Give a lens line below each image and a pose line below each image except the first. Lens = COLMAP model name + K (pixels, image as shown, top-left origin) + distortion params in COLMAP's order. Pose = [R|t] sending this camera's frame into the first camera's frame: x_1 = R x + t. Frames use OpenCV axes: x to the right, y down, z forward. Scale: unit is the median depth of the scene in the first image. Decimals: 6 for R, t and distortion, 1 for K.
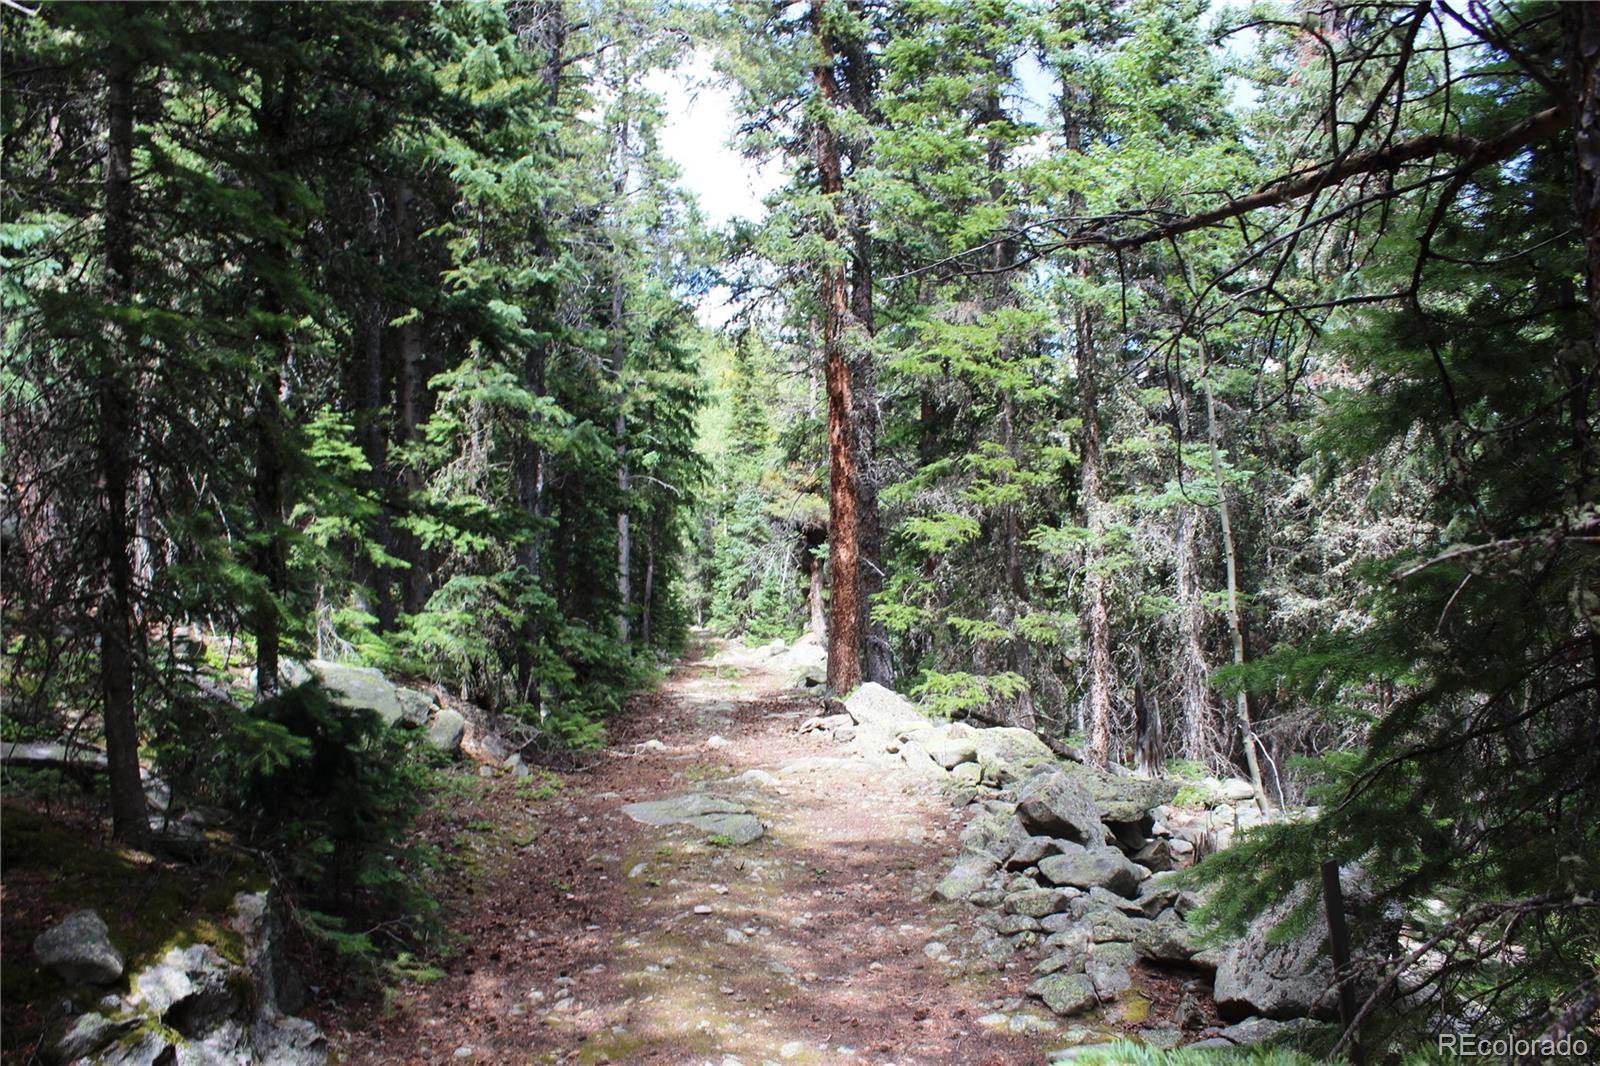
lens RADIAL K [[1657.2, 0, 799.7], [0, 1657.2, 533.4], [0, 0, 1]] dist [0.015245, 0.000000]
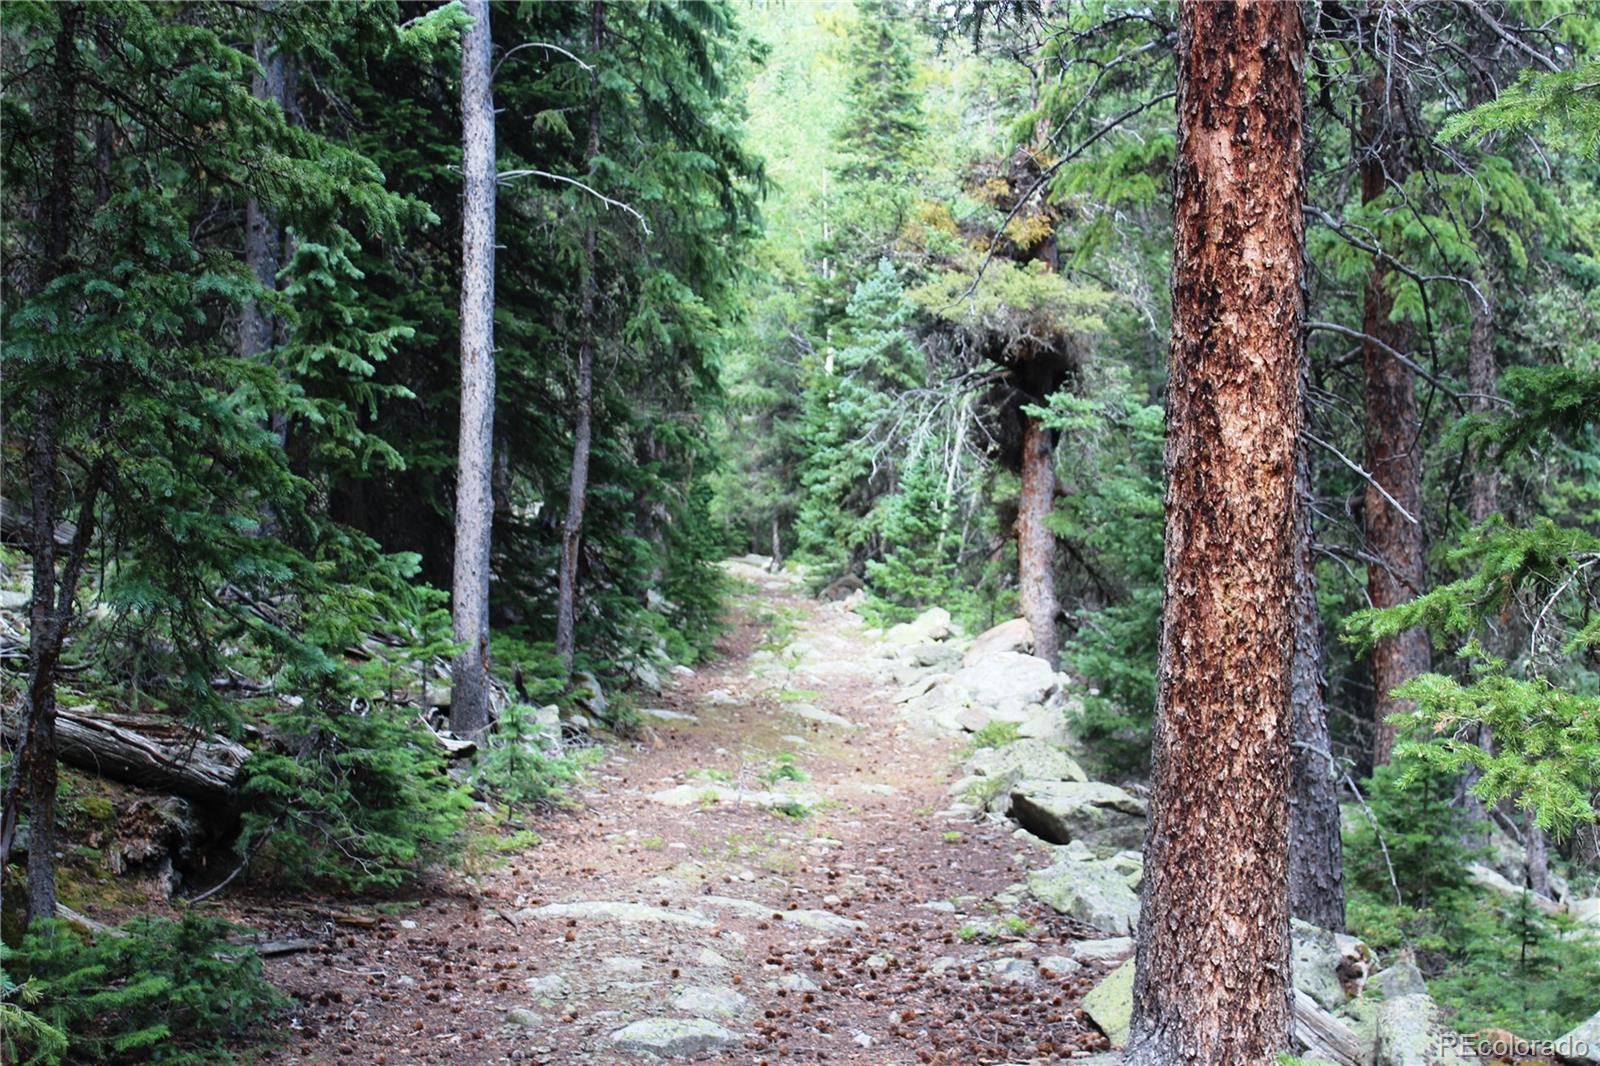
lens RADIAL K [[1557.8, 0, 796.6], [0, 1557.8, 532.6], [0, 0, 1]] dist [0.003289, 0.000000]
pose [[0.993682, 0.027708, -0.108757, -0.005285], [-0.017991, 0.995840, 0.089330, 0.007136], [0.110780, -0.086809, 0.990046, 0.586188]]
